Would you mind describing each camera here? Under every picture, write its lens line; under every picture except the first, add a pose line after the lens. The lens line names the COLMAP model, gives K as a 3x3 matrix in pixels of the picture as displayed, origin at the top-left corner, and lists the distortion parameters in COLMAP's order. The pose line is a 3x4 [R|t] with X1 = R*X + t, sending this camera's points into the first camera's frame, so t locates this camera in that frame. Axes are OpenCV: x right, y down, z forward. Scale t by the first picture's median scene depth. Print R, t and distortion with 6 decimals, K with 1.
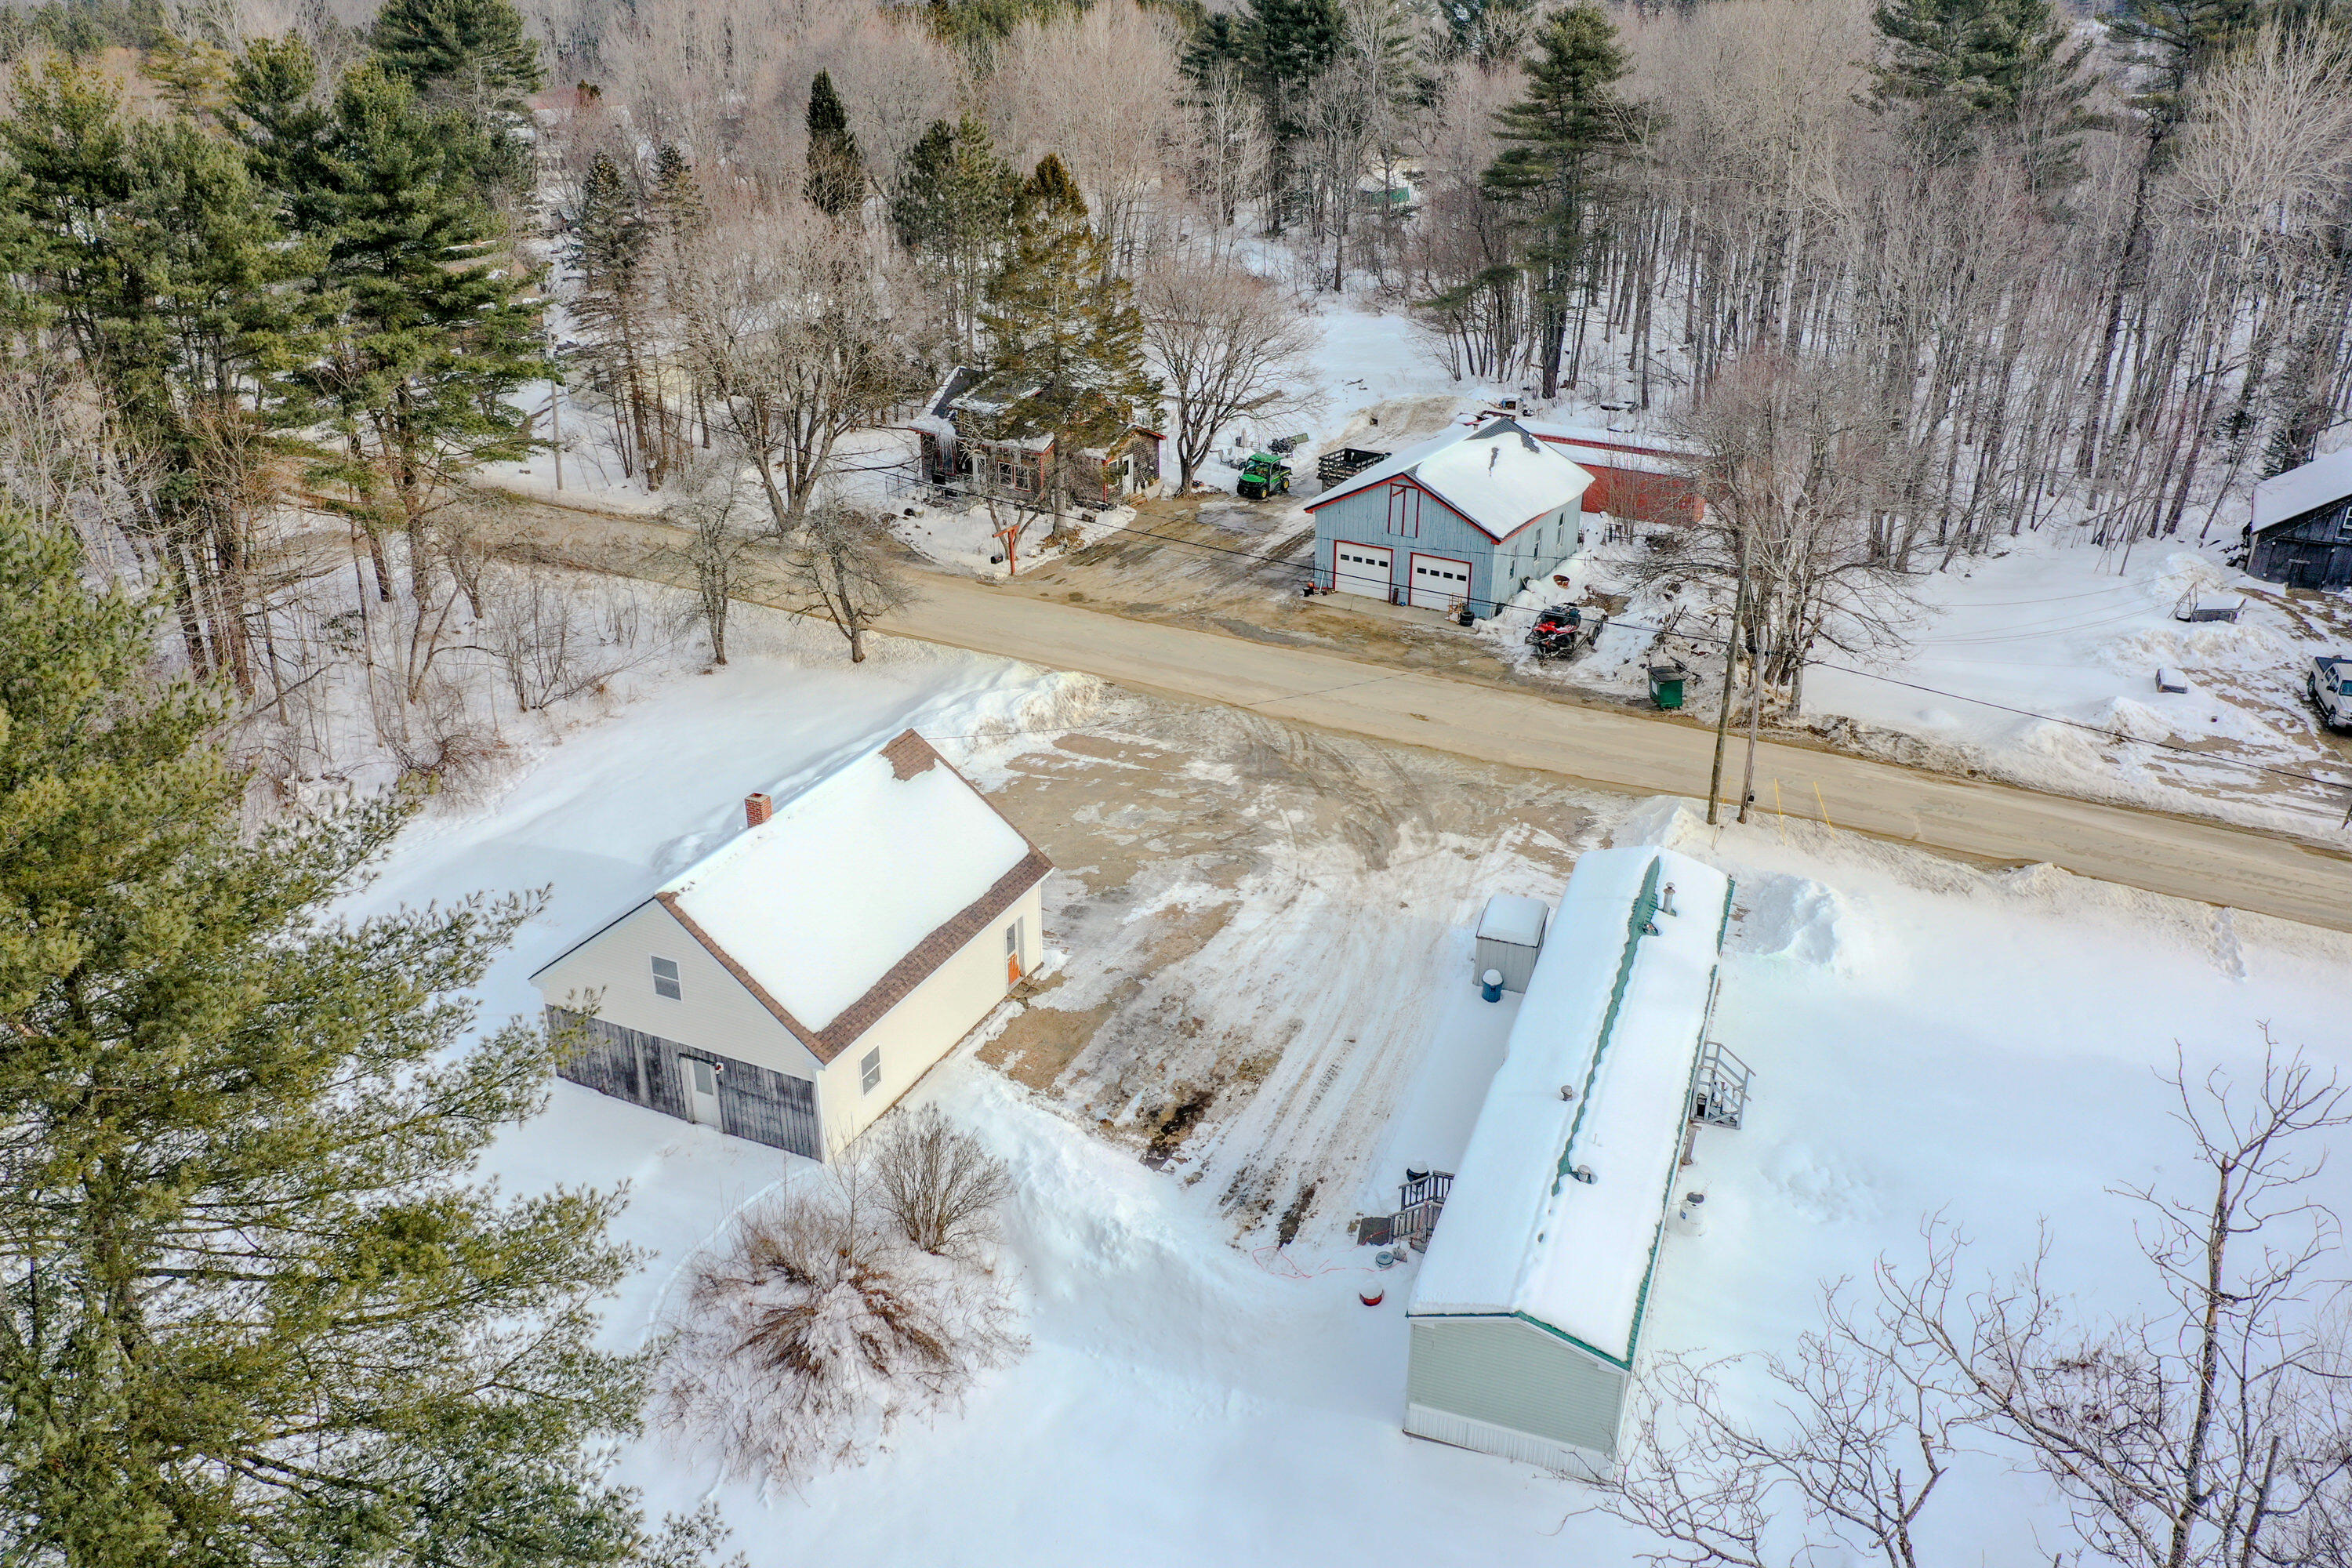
lens RADIAL K [[1853.5, 0, 1176.0], [0, 1853.5, 784.0], [0, 0, 1]] dist [-0.006157, -0.002830]
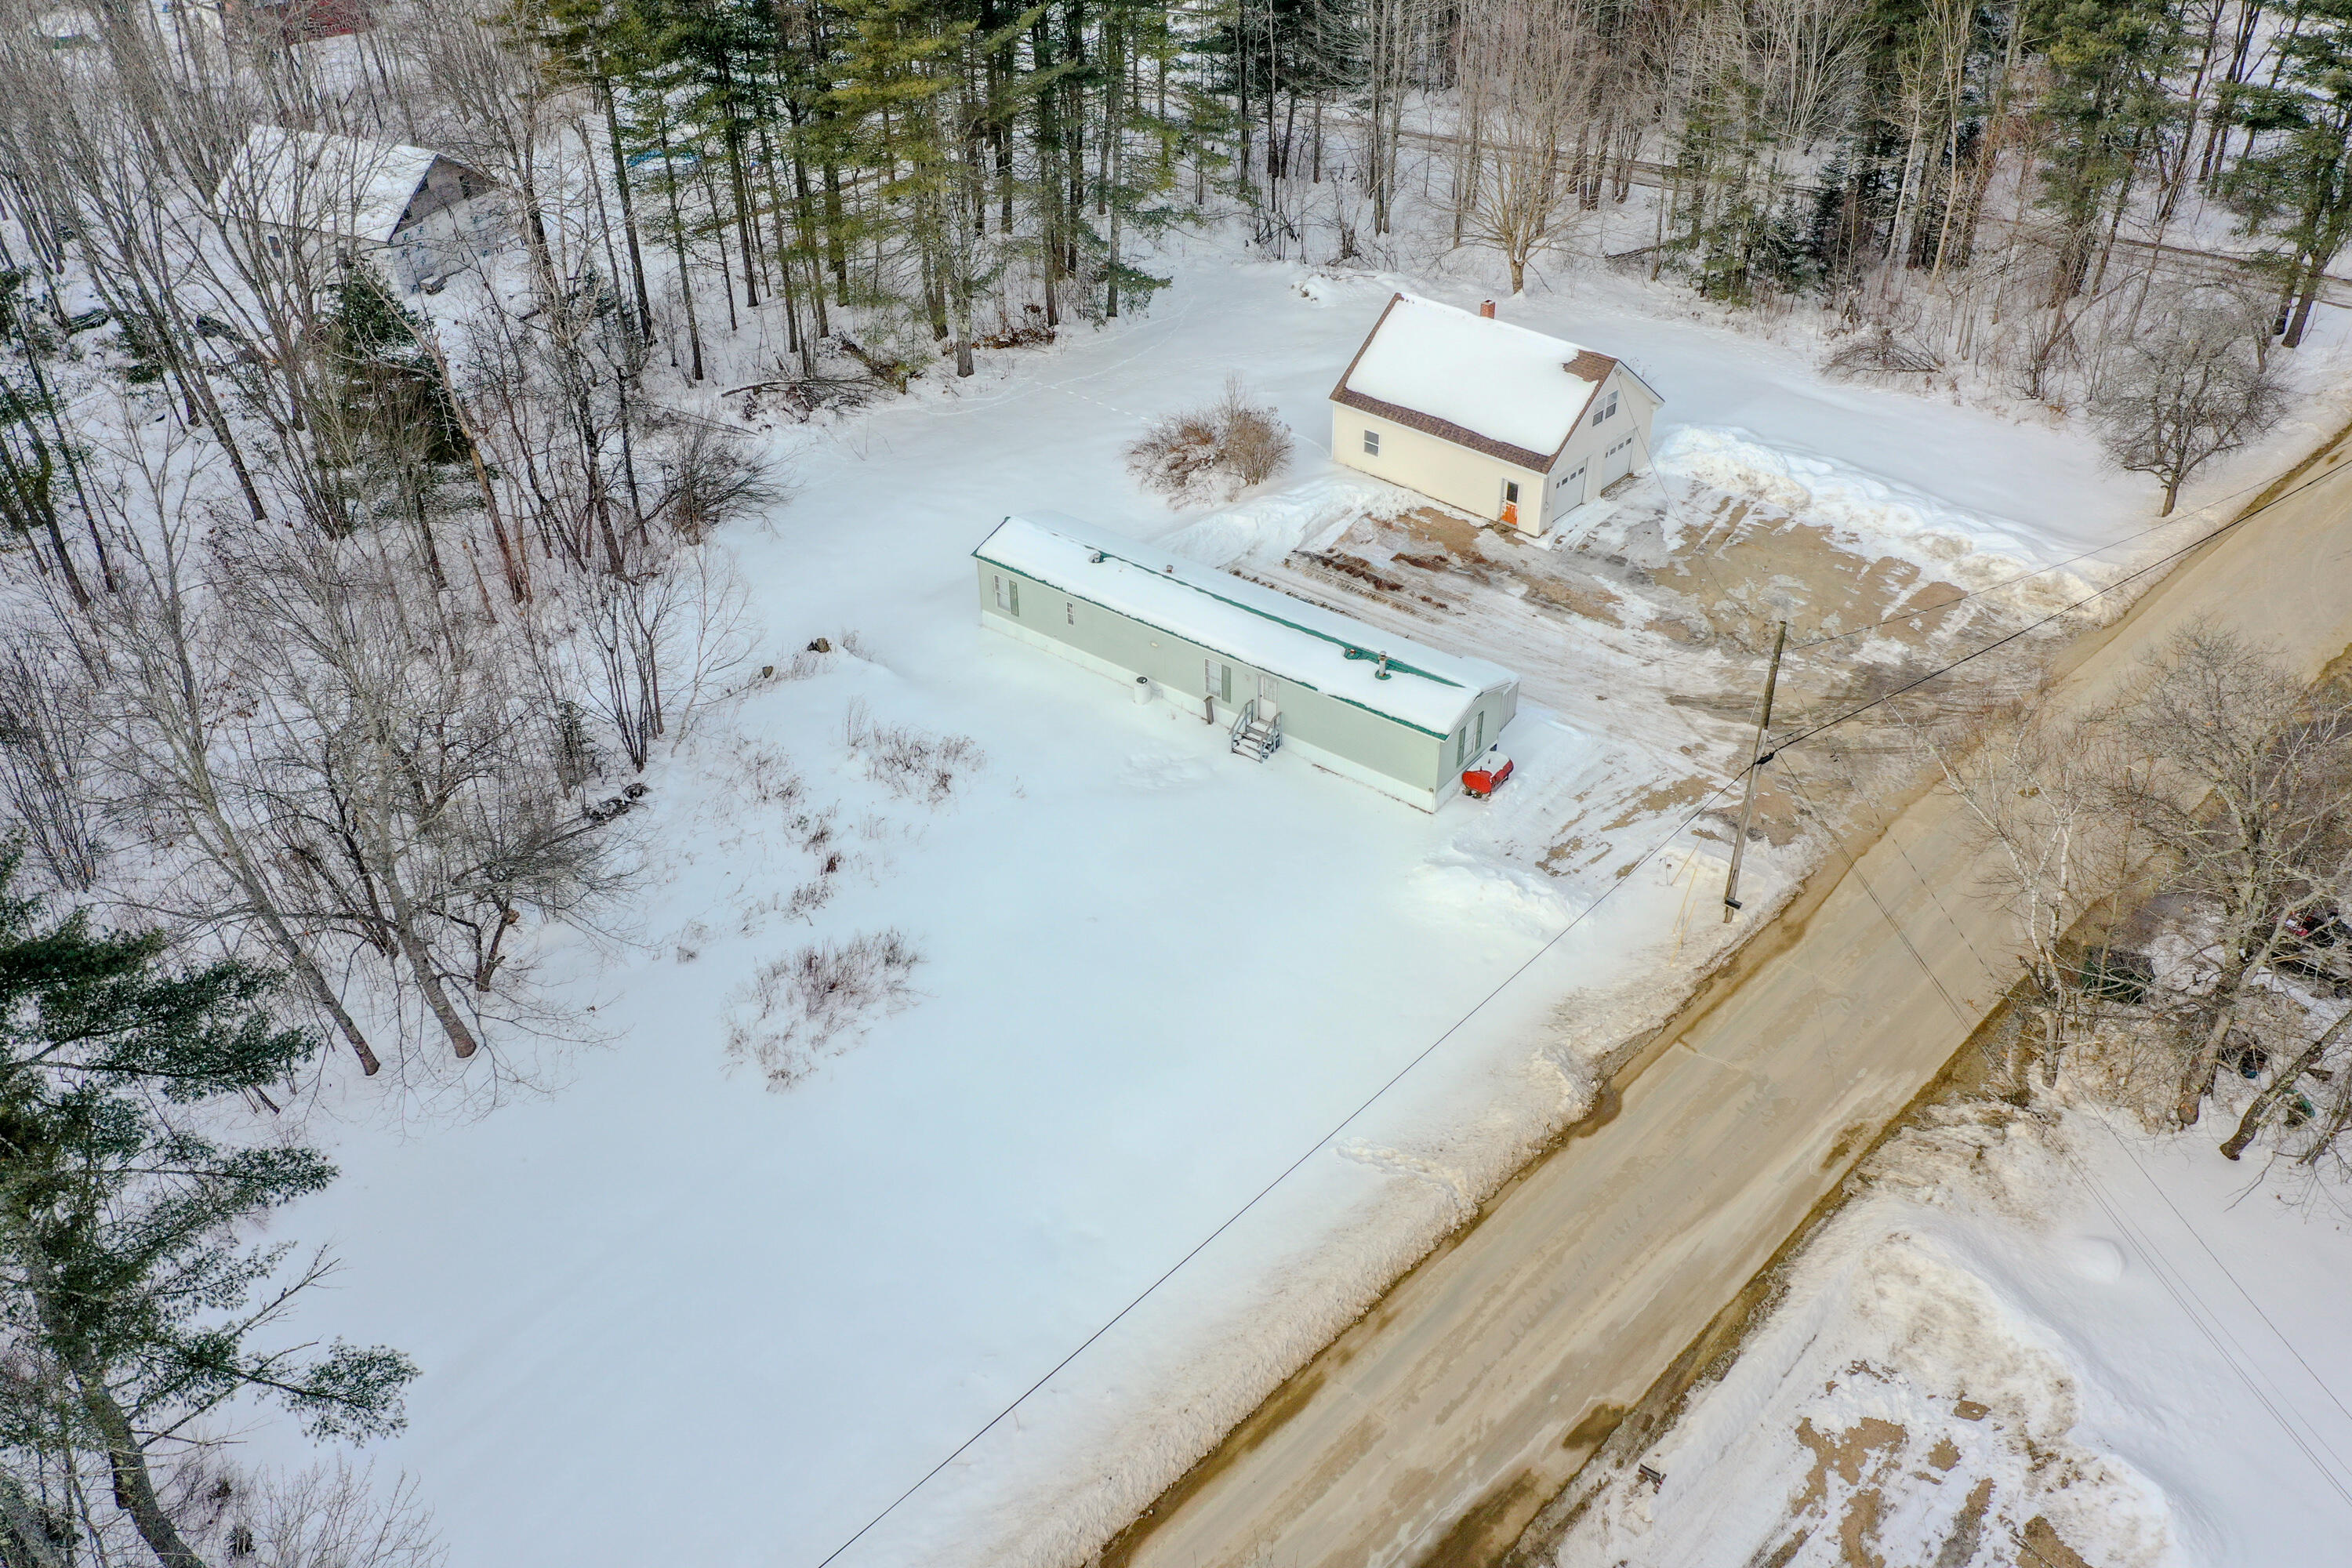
lens RADIAL K [[1853.5, 0, 1176.0], [0, 1853.5, 784.0], [0, 0, 1]] dist [-0.006157, -0.002830]
pose [[-0.304690, 0.552629, -0.775735, 1.126391], [-0.388826, 0.671332, 0.630974, -0.522659], [0.869470, 0.493878, 0.010329, 0.778856]]
